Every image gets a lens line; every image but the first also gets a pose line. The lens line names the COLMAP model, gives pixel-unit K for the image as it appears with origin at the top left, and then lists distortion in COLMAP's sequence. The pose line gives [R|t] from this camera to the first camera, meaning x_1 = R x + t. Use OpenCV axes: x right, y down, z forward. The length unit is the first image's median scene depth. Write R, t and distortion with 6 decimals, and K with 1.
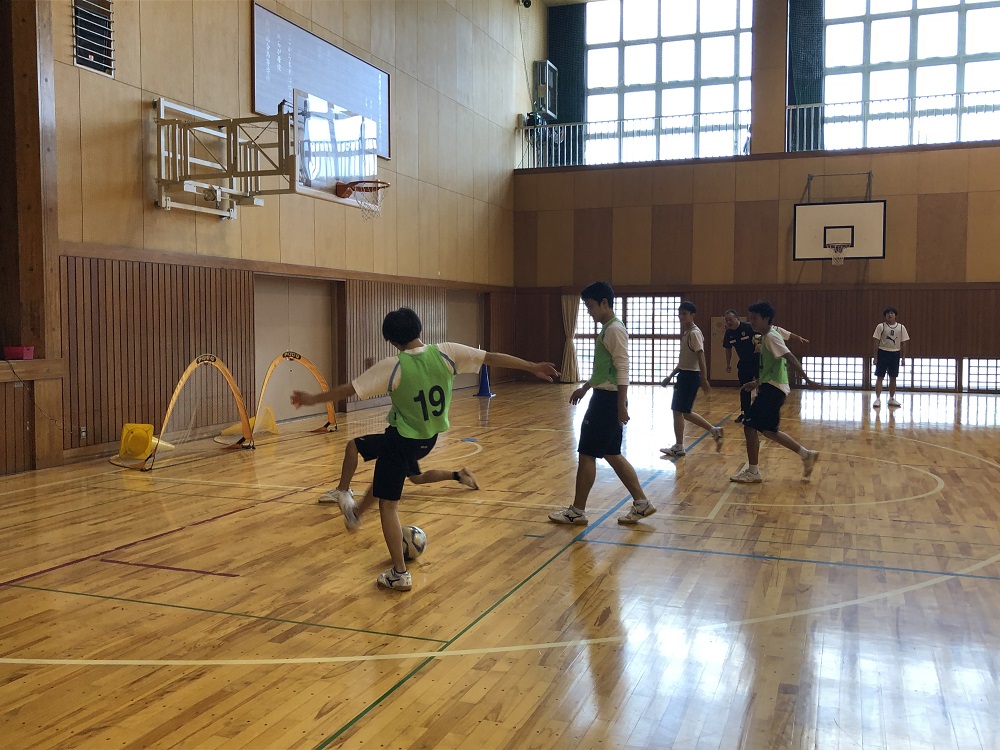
lens RADIAL K [[909.7, 0, 500.0], [0, 909.7, 375.0], [0, 0, 1]] dist [0.019364, -0.105446]
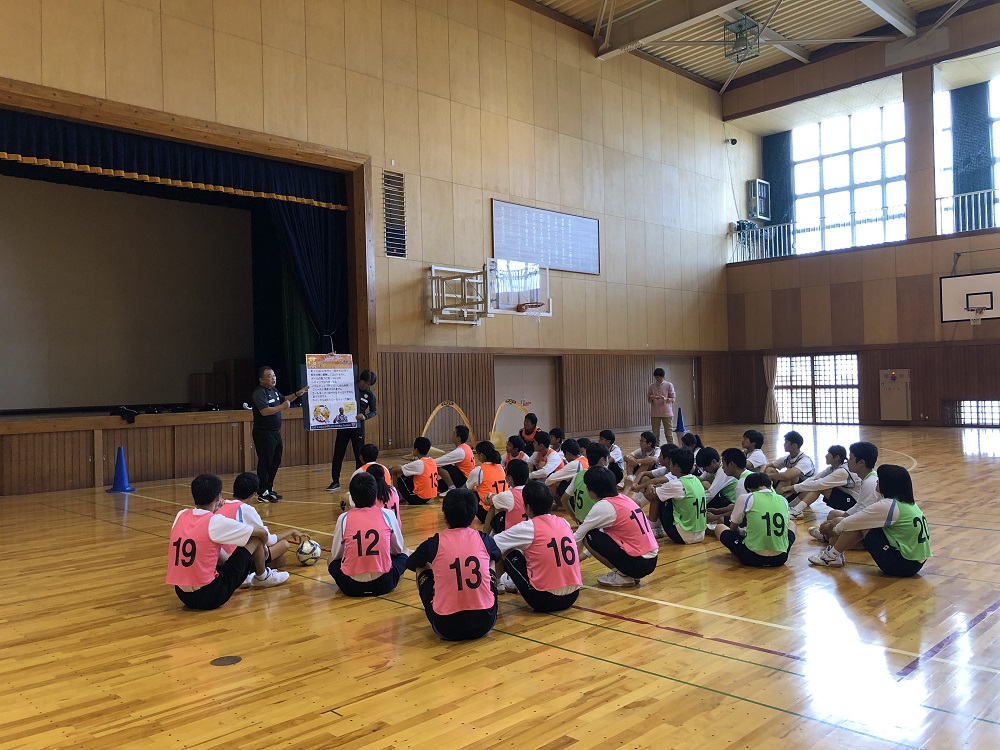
lens RADIAL K [[847.5, 0, 500.0], [0, 847.5, 375.0], [0, 0, 1]] dist [-0.067834, -0.004083]
pose [[0.892108, -0.024621, -0.451151, 0.287512], [-0.002947, 0.998176, -0.060301, 0.013903], [0.451812, 0.055125, 0.890408, -0.258461]]
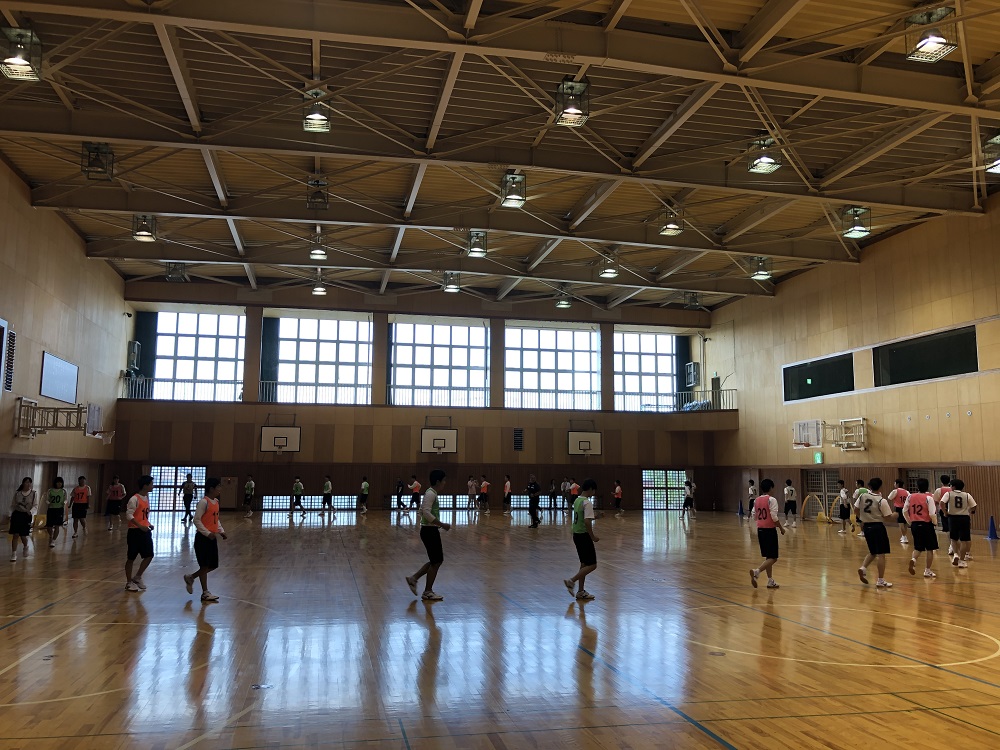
lens RADIAL K [[822.1, 0, 500.0], [0, 822.1, 375.0], [0, 0, 1]] dist [0.070477, -0.158956]
pose [[0.843293, 0.071406, 0.532690, -0.264501], [0.025814, 0.984610, -0.172850, 0.051870], [-0.536834, 0.159514, 0.828471, -0.988388]]
